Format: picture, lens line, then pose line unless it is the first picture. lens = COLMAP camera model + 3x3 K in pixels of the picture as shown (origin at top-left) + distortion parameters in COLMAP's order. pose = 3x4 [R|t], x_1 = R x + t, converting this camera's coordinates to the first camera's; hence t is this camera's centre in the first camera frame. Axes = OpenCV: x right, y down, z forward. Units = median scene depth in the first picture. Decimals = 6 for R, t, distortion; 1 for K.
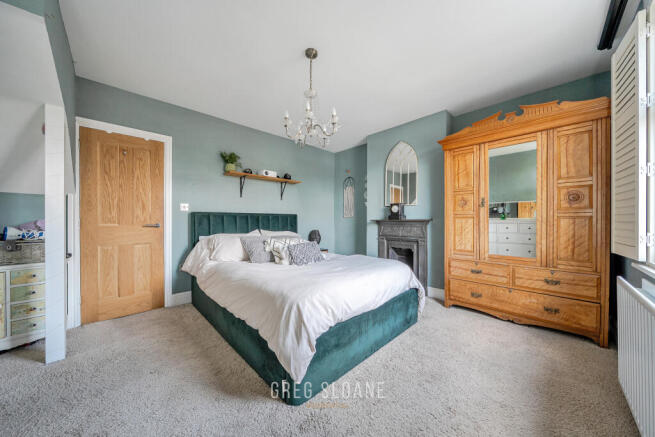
lens RADIAL K [[223.2, 0, 327.5], [0, 223.2, 218.5], [0, 0, 1]] dist [-0.000142, -0.000006]
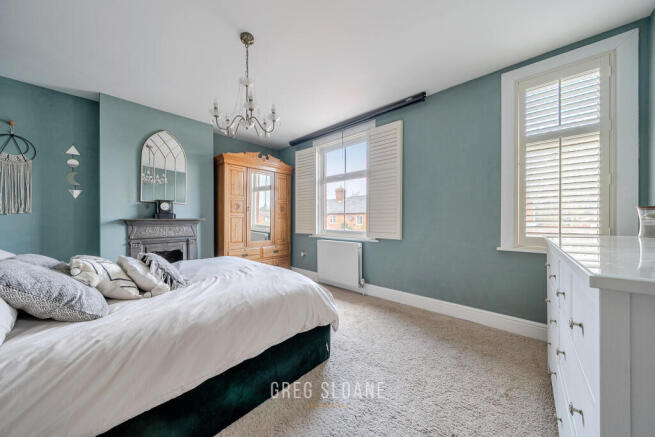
lens RADIAL K [[223.2, 0, 327.5], [0, 223.2, 218.5], [0, 0, 1]] dist [-0.000142, -0.000006]
pose [[-0.045320, 0.007401, 0.998945, -0.607140], [-0.006396, 0.999950, -0.007699, 0.006744], [-0.998952, -0.006738, -0.045270, 0.408718]]
